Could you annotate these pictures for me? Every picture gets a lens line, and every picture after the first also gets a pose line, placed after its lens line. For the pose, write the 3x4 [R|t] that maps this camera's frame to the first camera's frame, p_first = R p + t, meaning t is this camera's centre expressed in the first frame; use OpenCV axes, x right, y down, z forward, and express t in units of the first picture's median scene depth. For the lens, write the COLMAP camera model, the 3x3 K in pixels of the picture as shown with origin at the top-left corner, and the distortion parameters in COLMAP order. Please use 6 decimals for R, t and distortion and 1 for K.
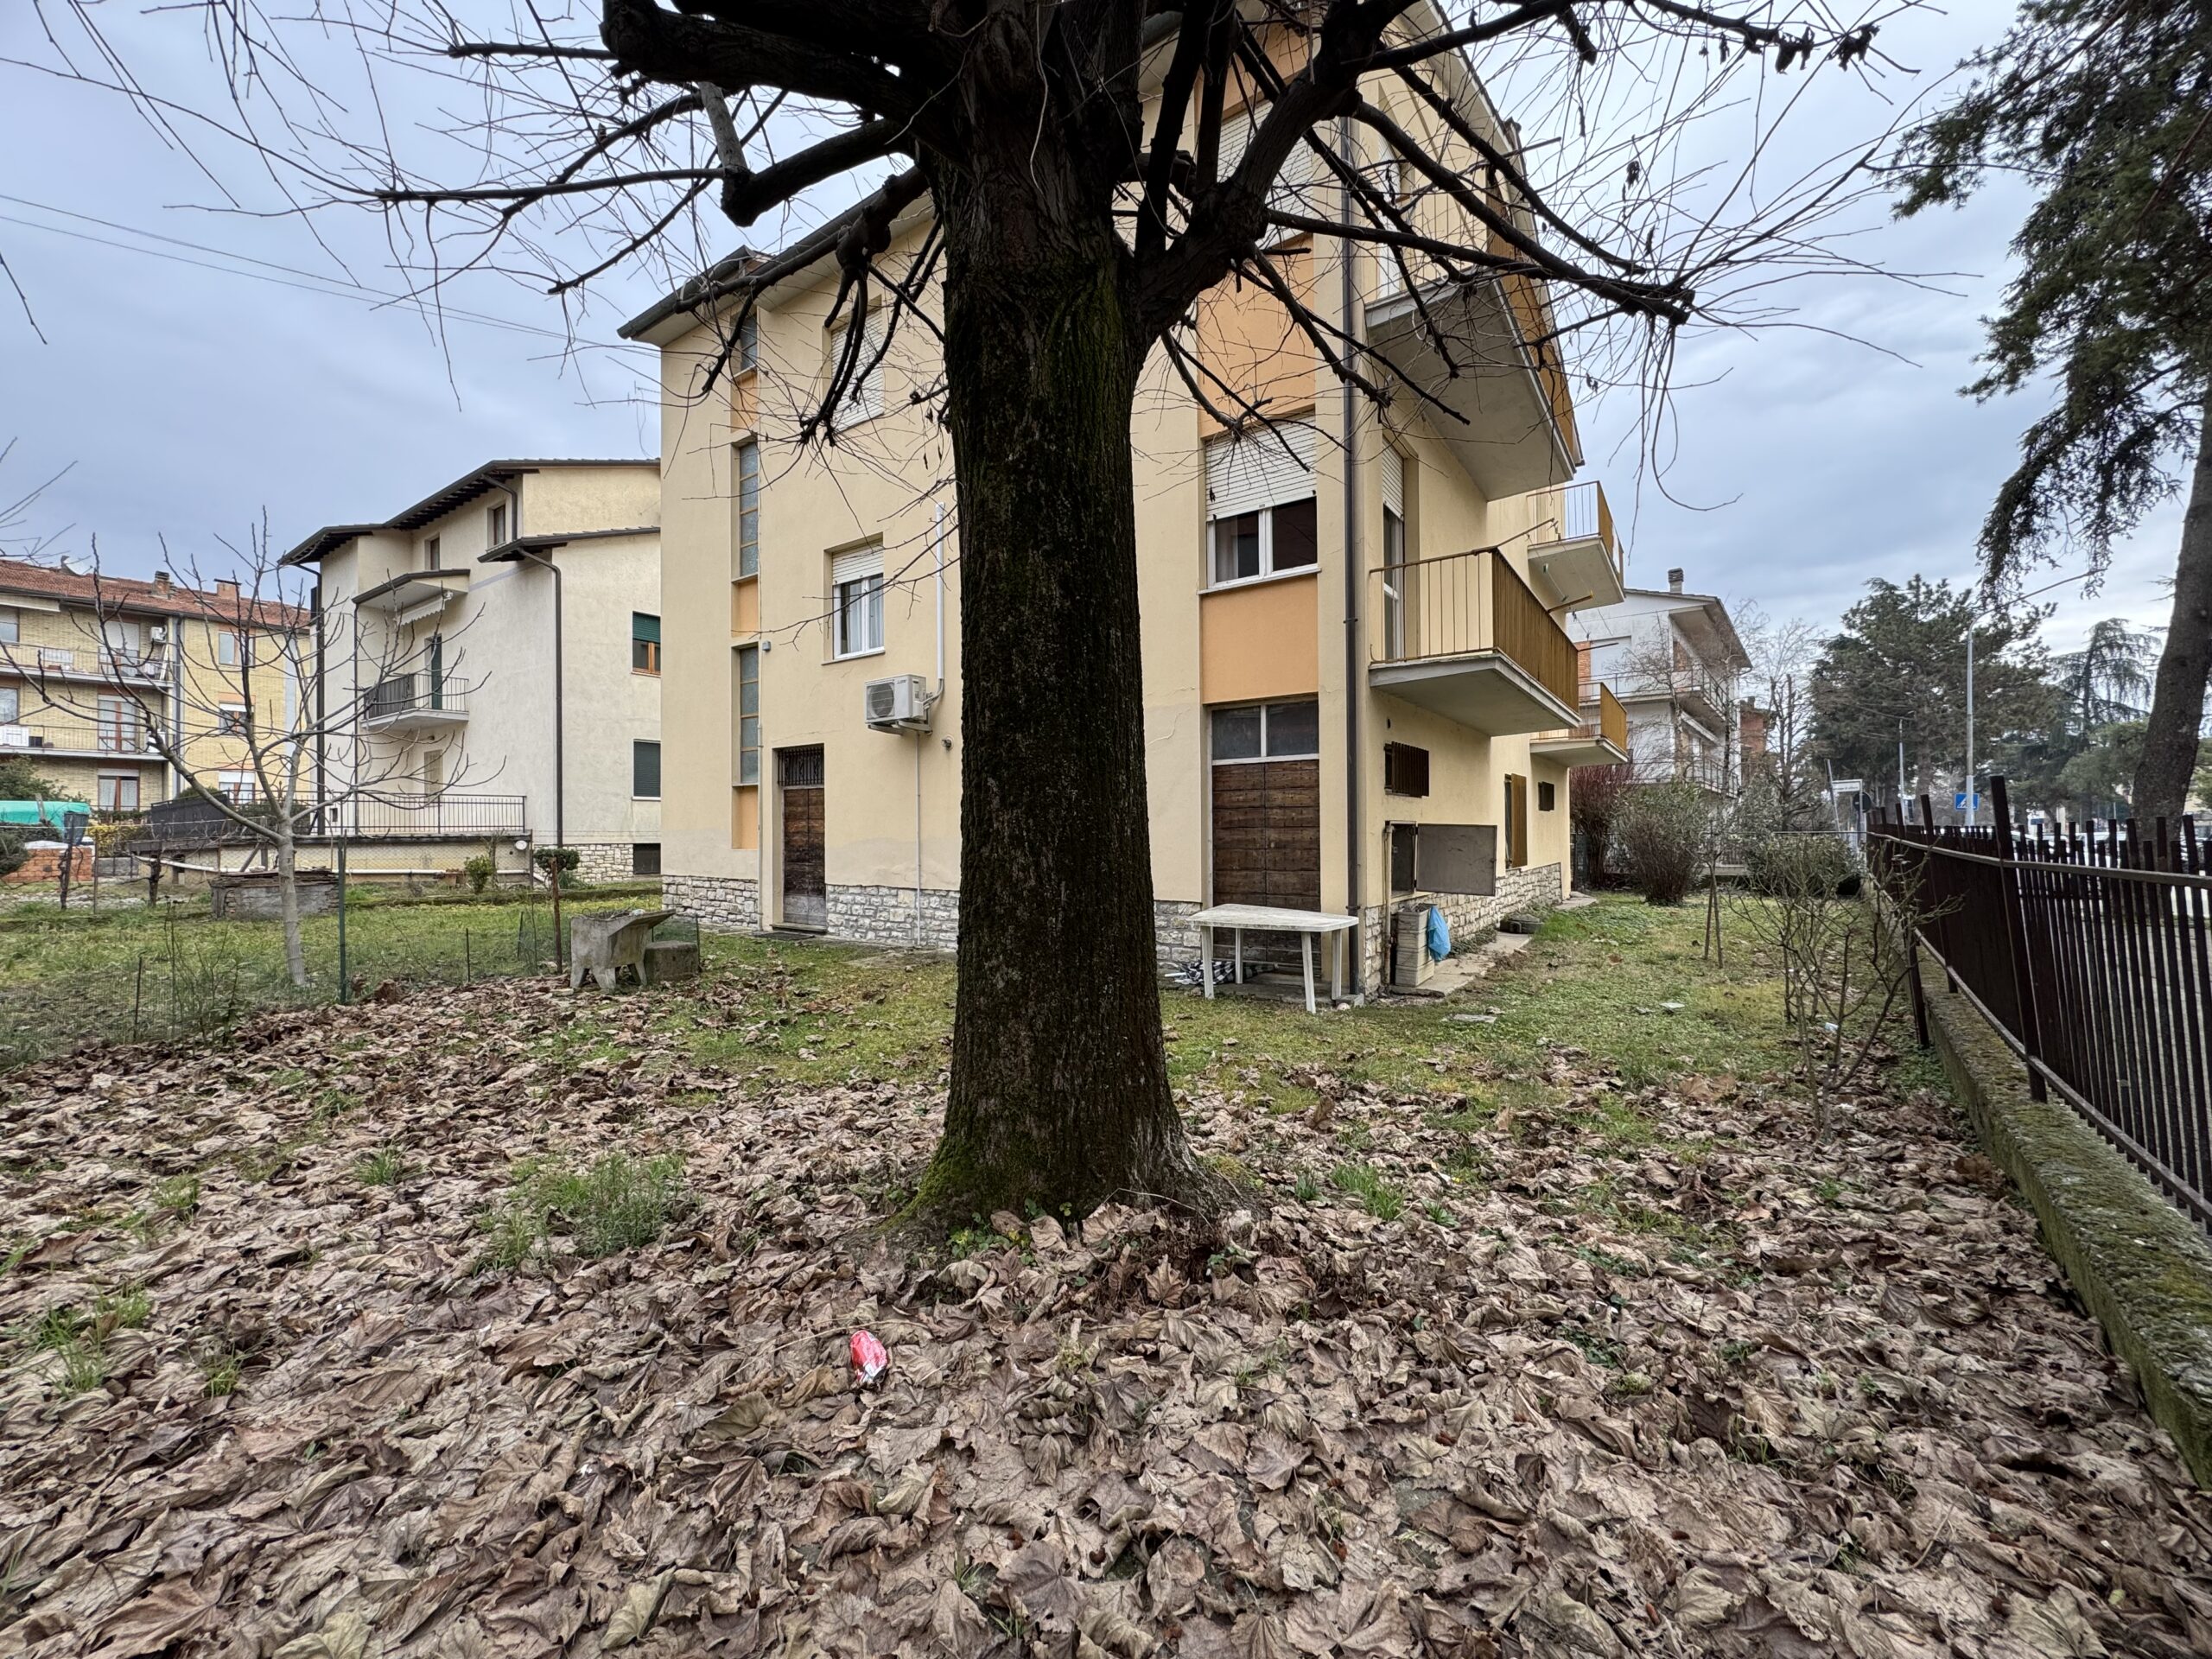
lens RADIAL K [[893.9, 0, 1094.8], [0, 893.9, 835.2], [0, 0, 1]] dist [-0.004978, 0.000186]
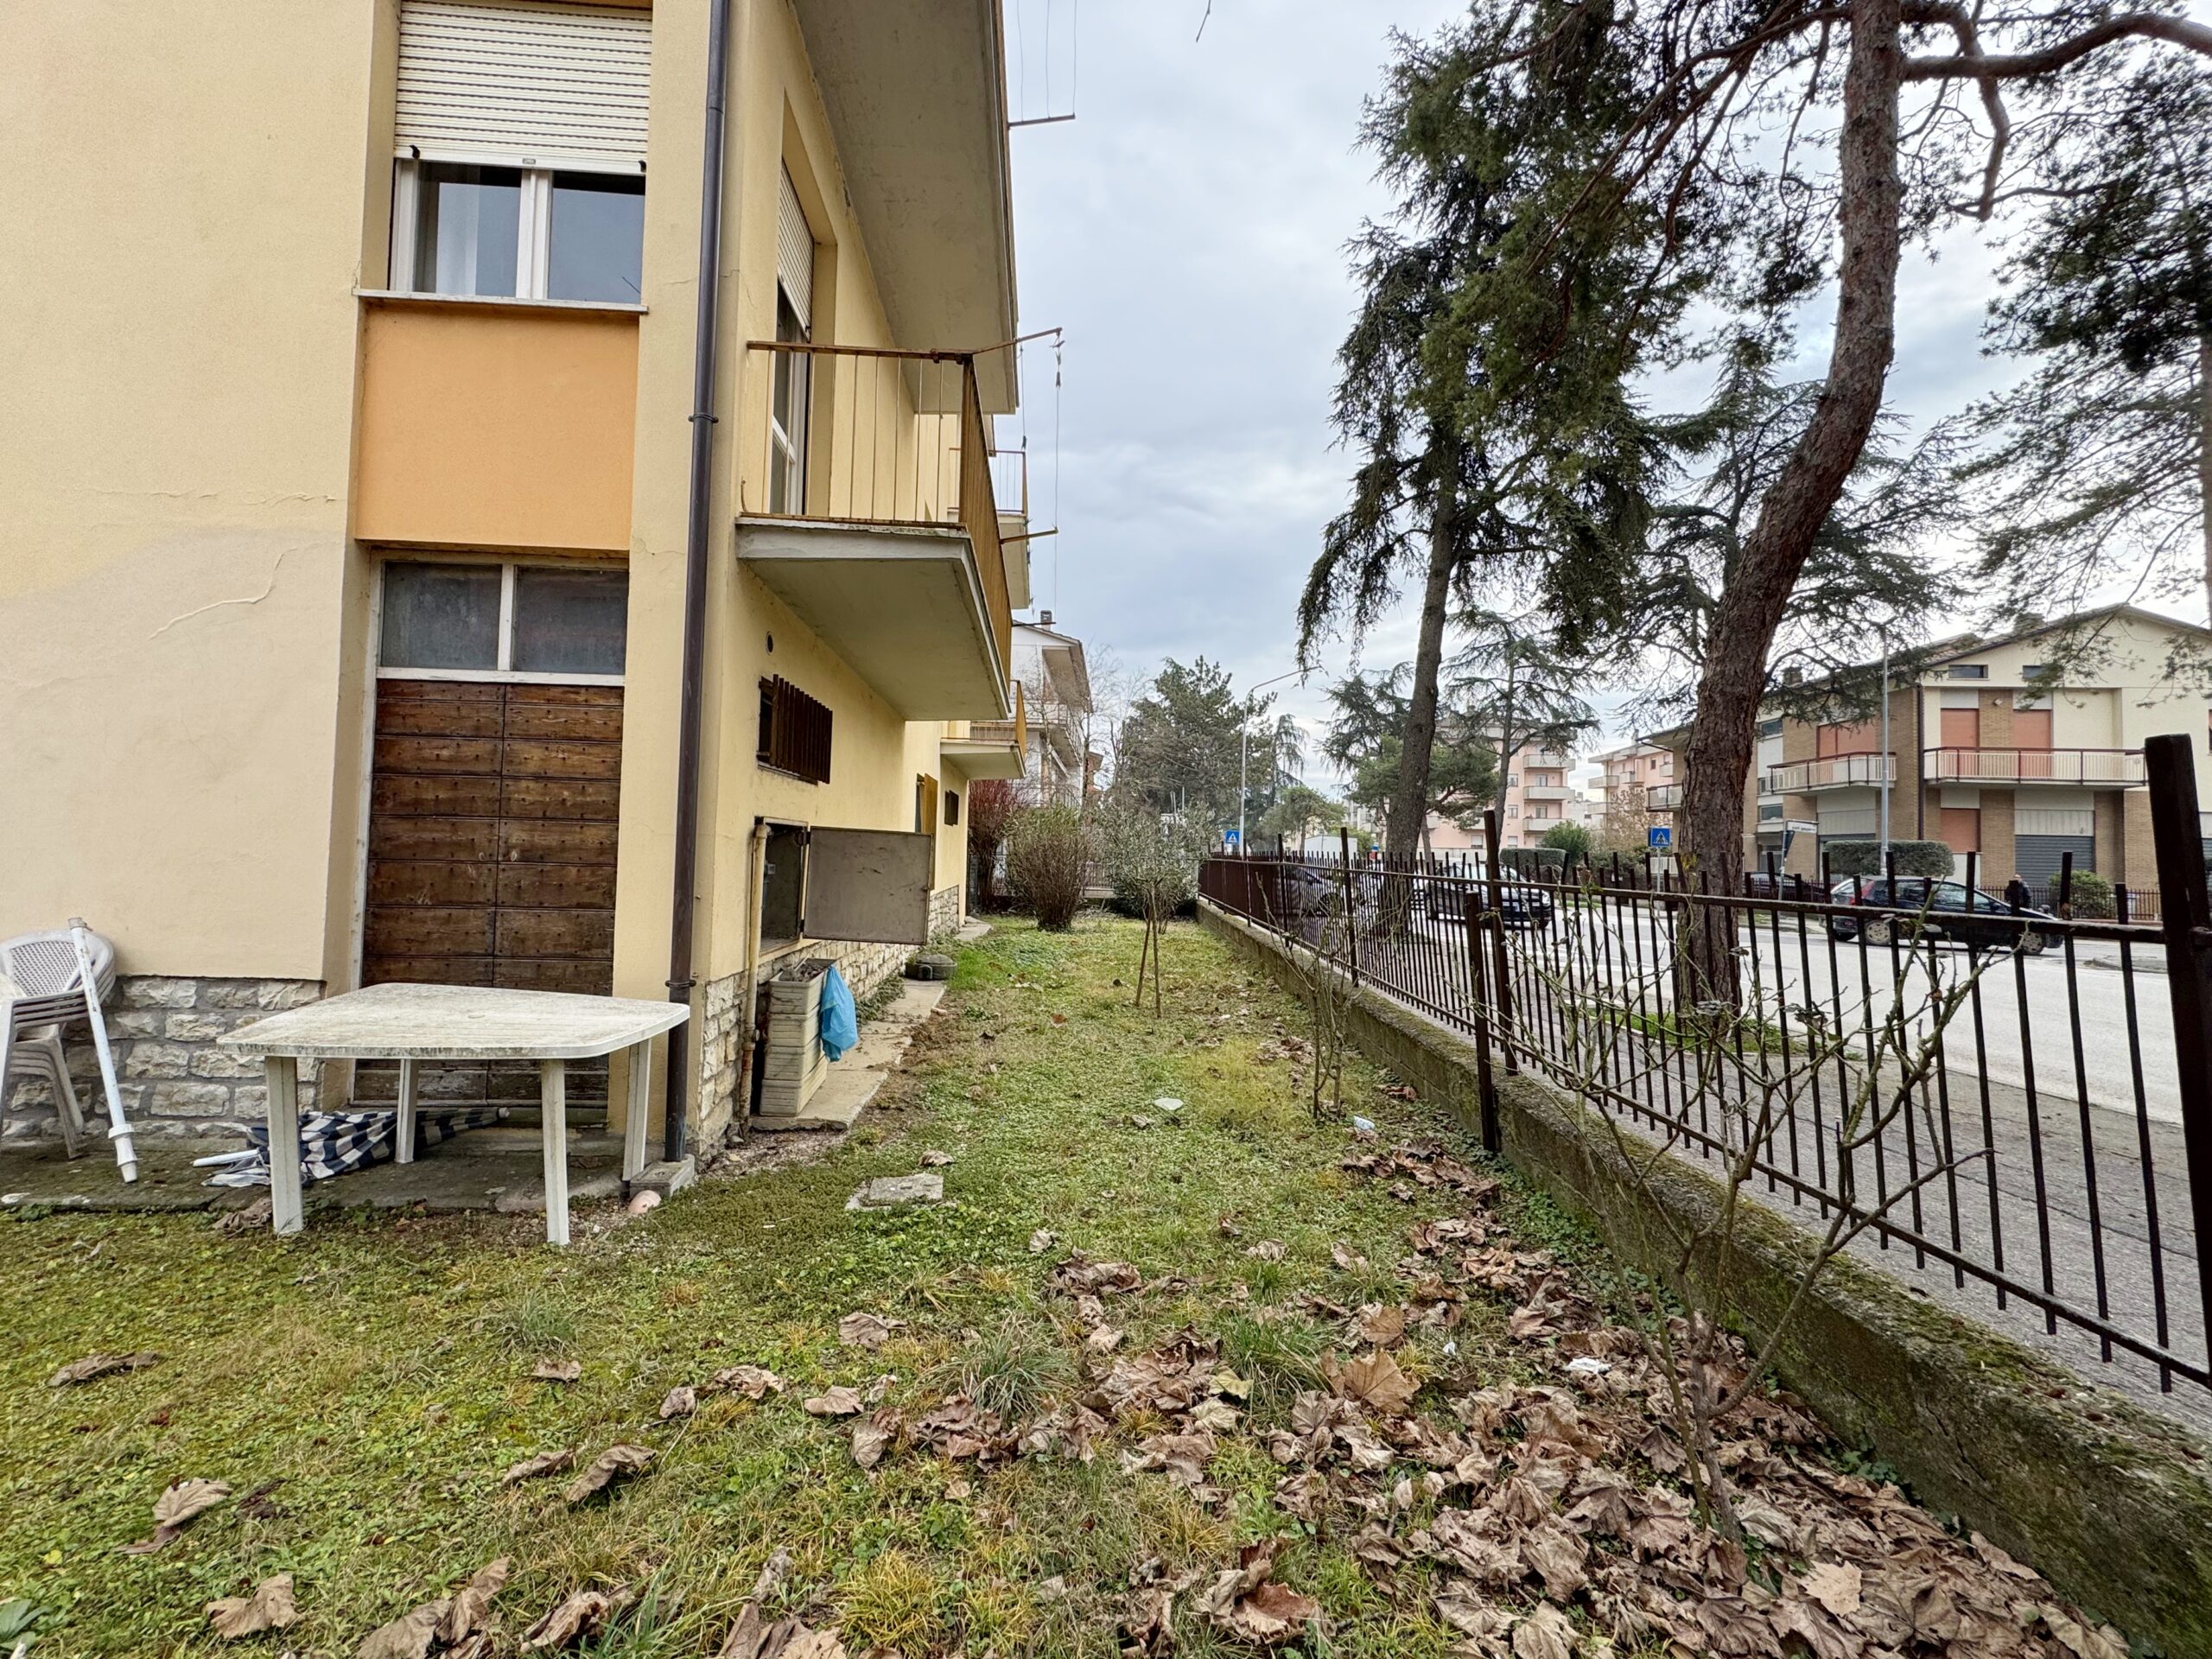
lens RADIAL K [[893.9, 0, 1105.9], [0, 893.9, 824.5], [0, 0, 1]] dist [-0.004978, 0.000186]
pose [[0.774484, 0.049946, 0.630619, 0.136636], [-0.031199, 0.998681, -0.040781, 0.004096], [-0.631824, 0.011910, 0.775021, 0.408918]]
